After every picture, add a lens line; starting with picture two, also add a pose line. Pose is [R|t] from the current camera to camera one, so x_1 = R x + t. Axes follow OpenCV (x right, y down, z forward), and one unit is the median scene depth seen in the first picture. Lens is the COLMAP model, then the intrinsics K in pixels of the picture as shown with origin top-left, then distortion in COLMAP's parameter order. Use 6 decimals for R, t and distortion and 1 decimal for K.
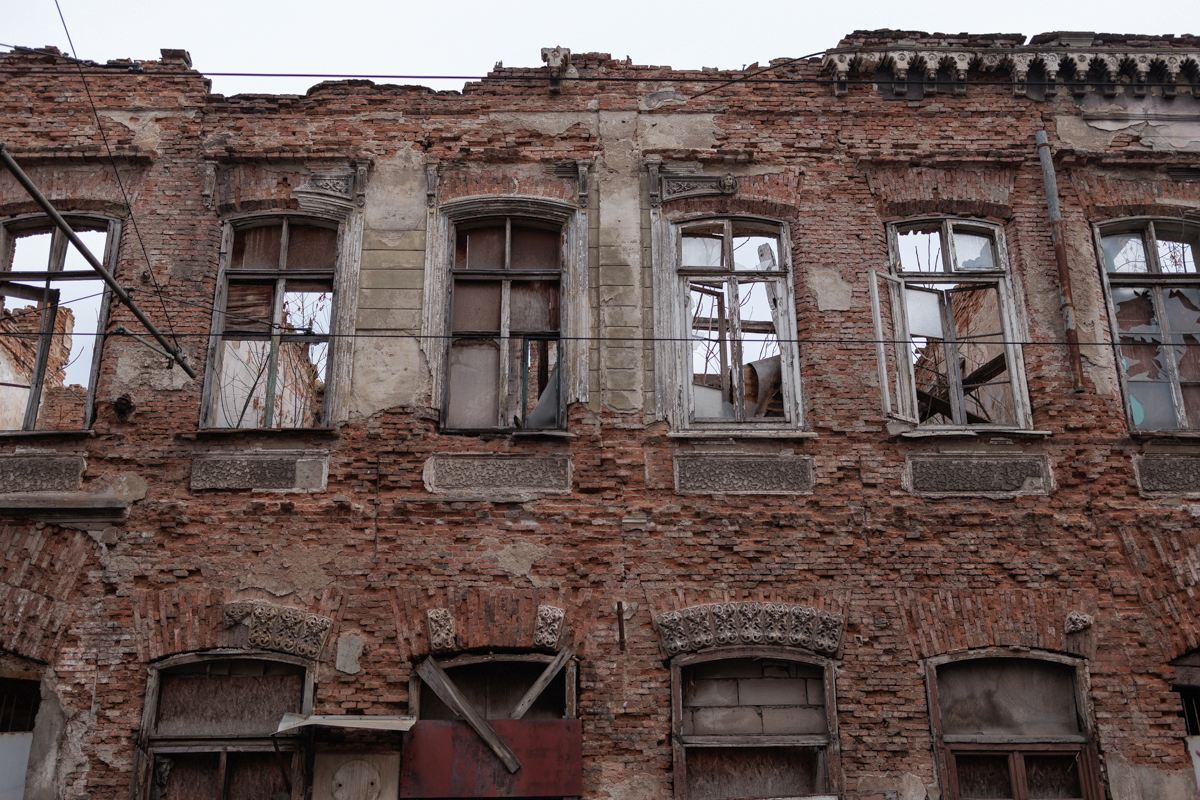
lens RADIAL K [[1186.5, 0, 595.2], [0, 1186.5, 407.2], [0, 0, 1]] dist [0.010032, -0.004001]
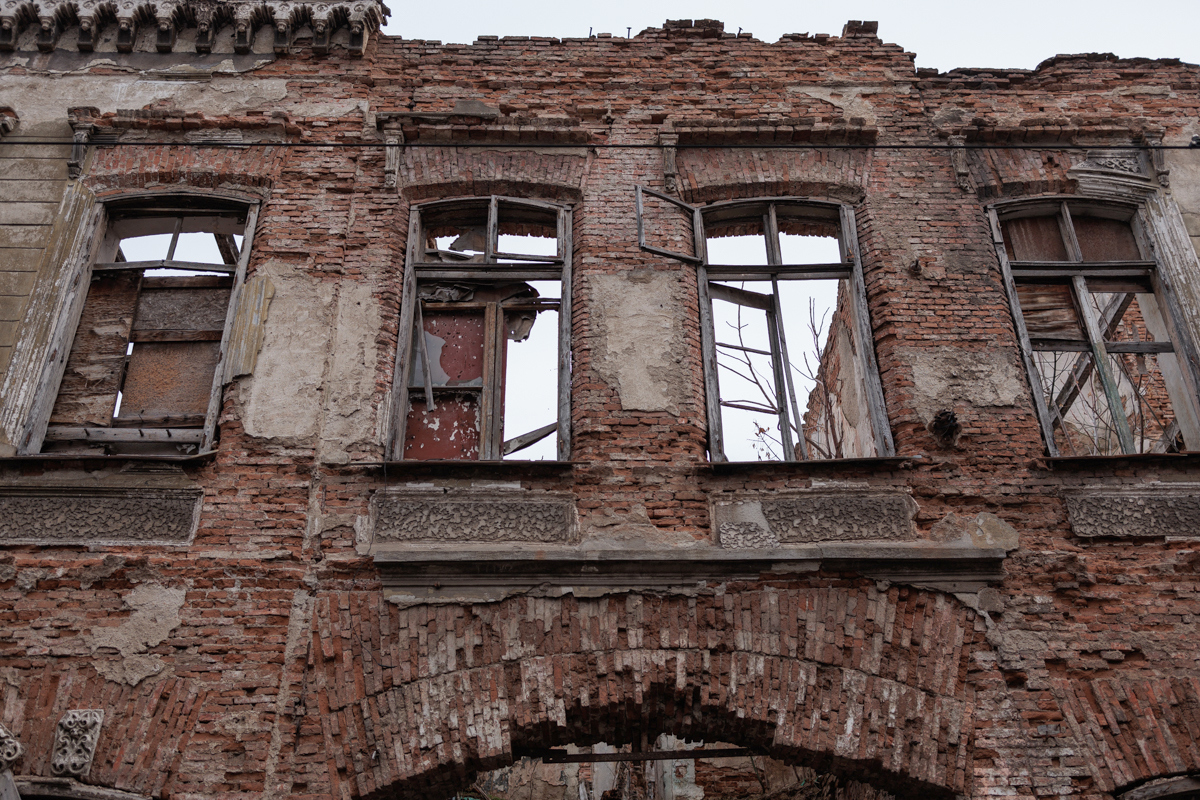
lens RADIAL K [[1186.5, 0, 595.2], [0, 1186.5, 407.2], [0, 0, 1]] dist [0.010032, -0.004001]
pose [[0.999879, -0.008664, -0.012952, -0.568866], [0.005682, 0.976668, -0.214682, 0.132105], [0.014509, 0.214582, 0.976598, 0.295397]]
